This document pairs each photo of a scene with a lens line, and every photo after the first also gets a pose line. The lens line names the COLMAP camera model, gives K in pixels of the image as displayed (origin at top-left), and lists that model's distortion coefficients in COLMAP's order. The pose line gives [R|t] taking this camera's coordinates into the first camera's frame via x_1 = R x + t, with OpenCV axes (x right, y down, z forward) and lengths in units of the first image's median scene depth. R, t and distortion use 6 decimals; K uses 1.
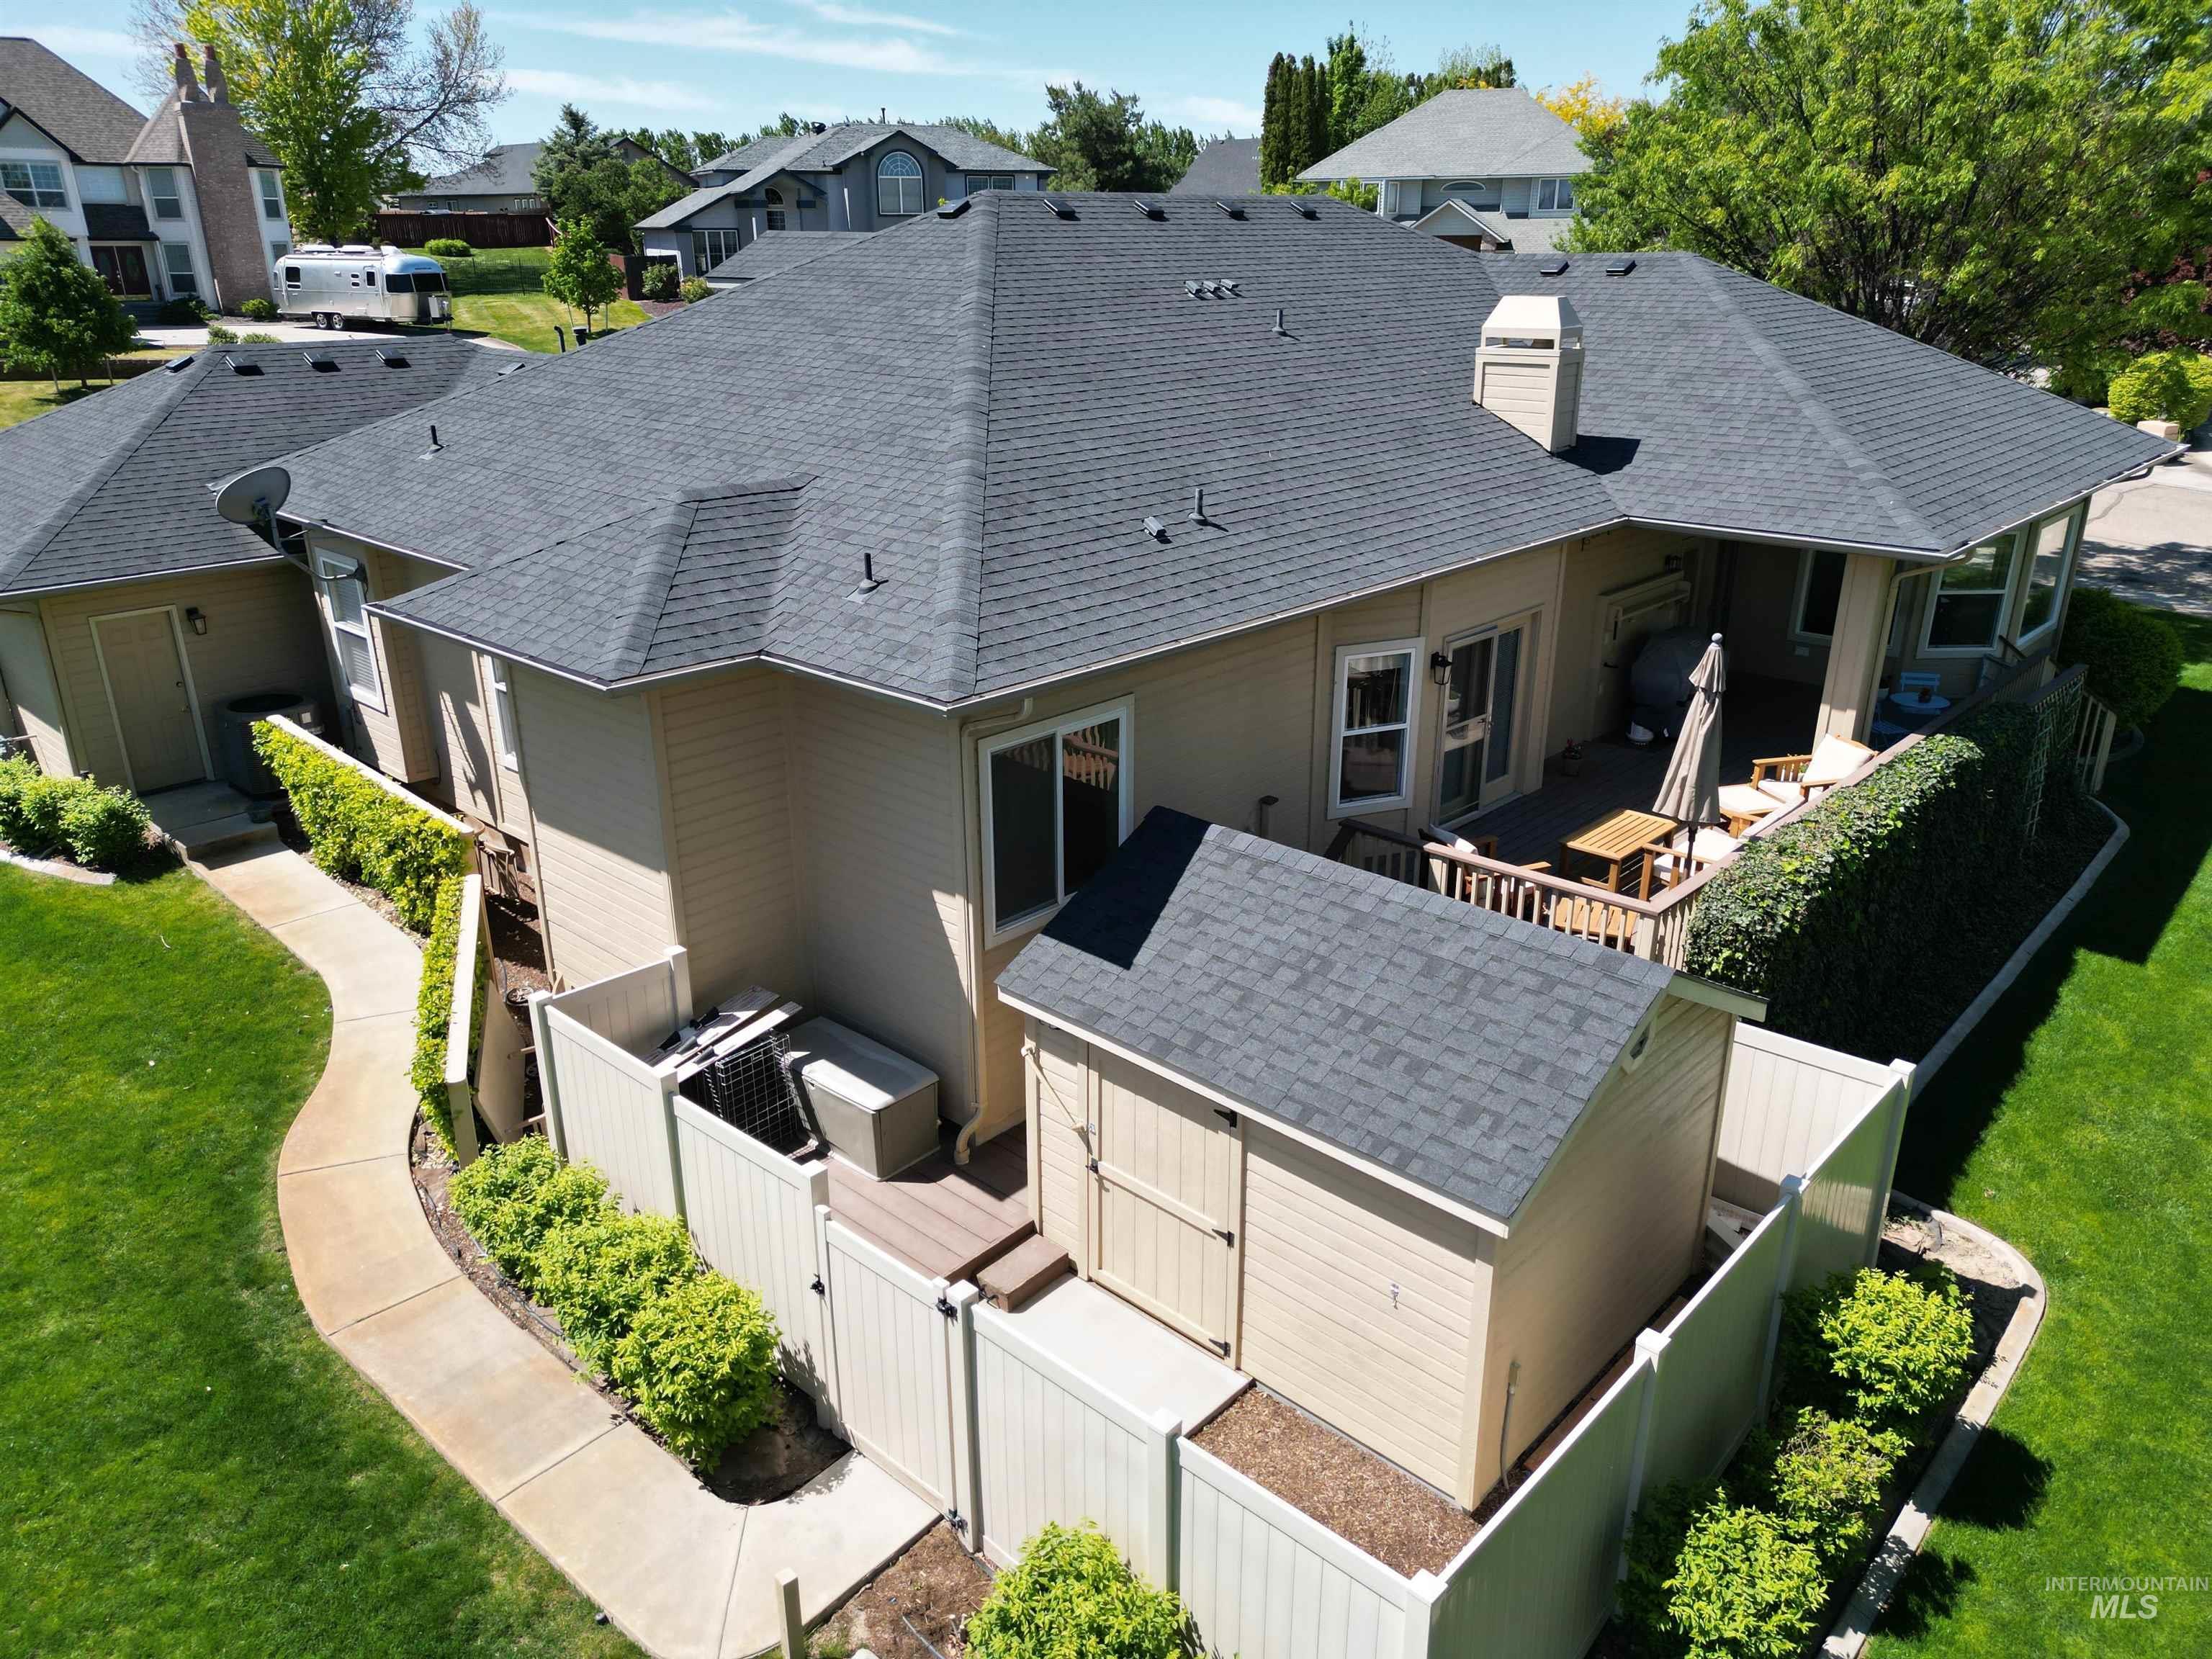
lens RADIAL K [[1557.1, 0, 1106.0], [0, 1557.1, 829.5], [0, 0, 1]] dist [0.066338, -0.000641]
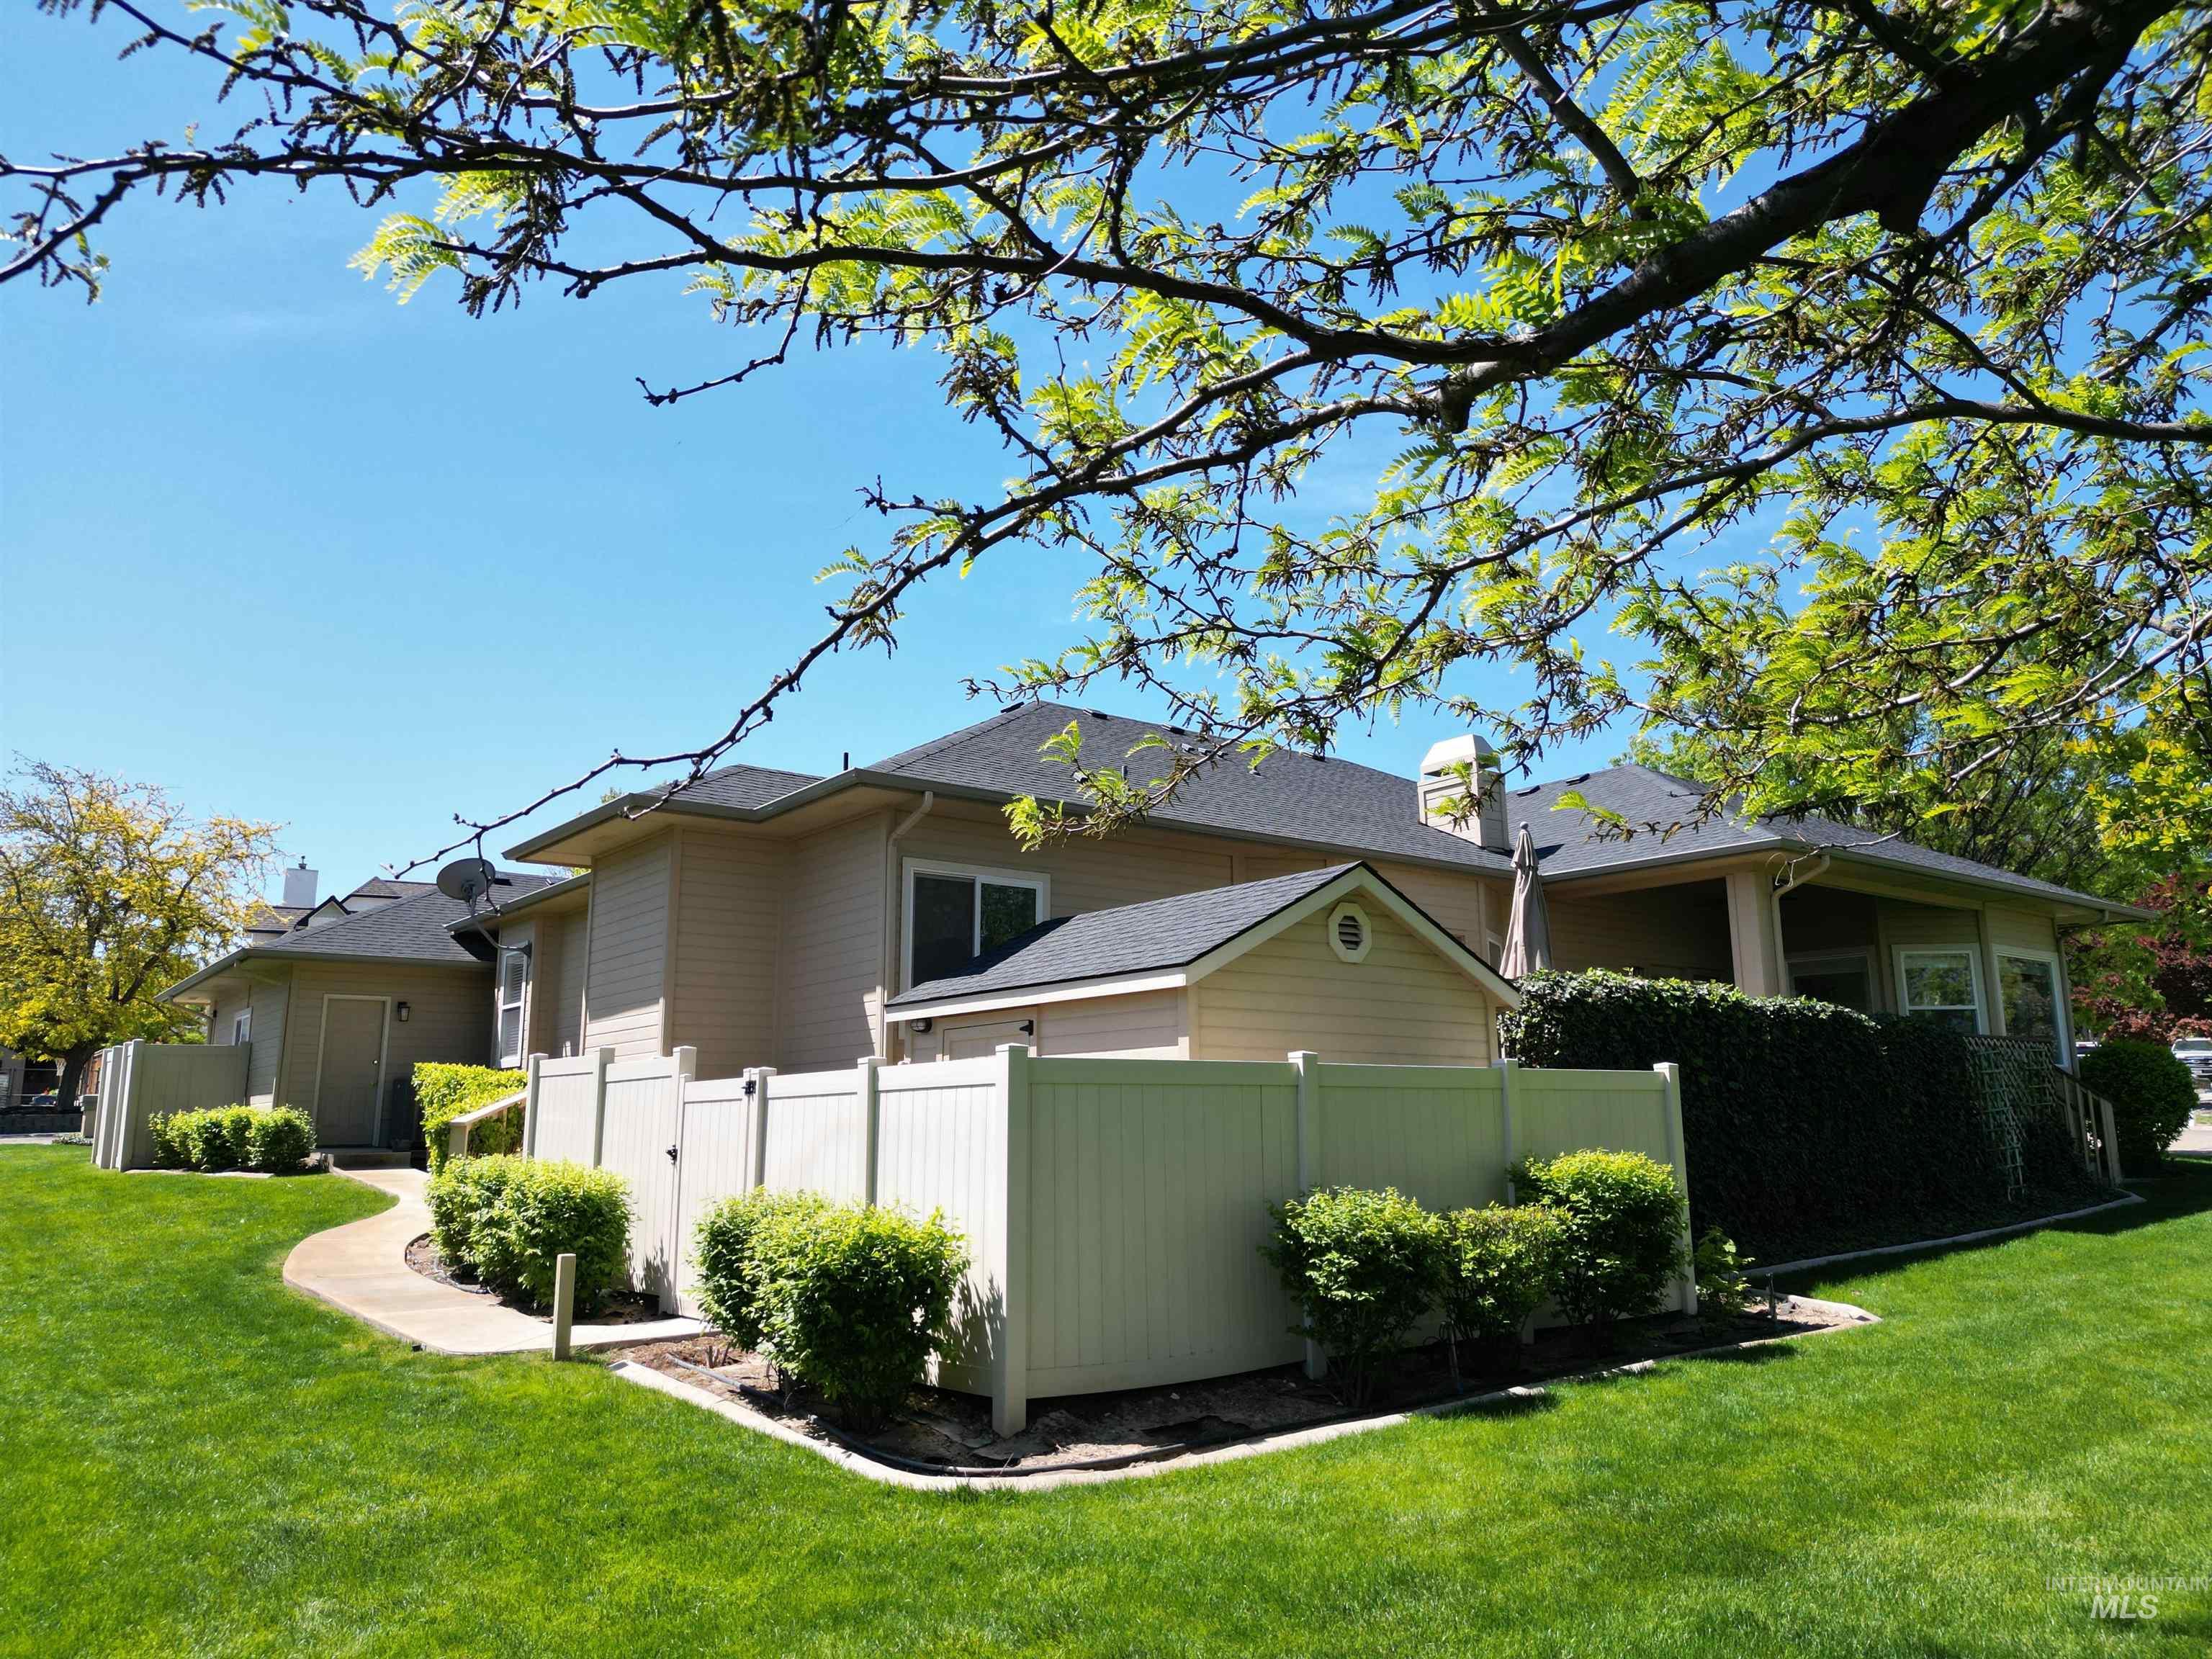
lens RADIAL K [[1557.1, 0, 1106.0], [0, 1557.1, 829.5], [0, 0, 1]] dist [0.066338, -0.000641]
pose [[0.987056, -0.030147, -0.157520, 0.274596], [-0.057369, 0.850815, -0.522324, 0.559744], [0.149767, 0.524599, 0.838073, -0.063887]]
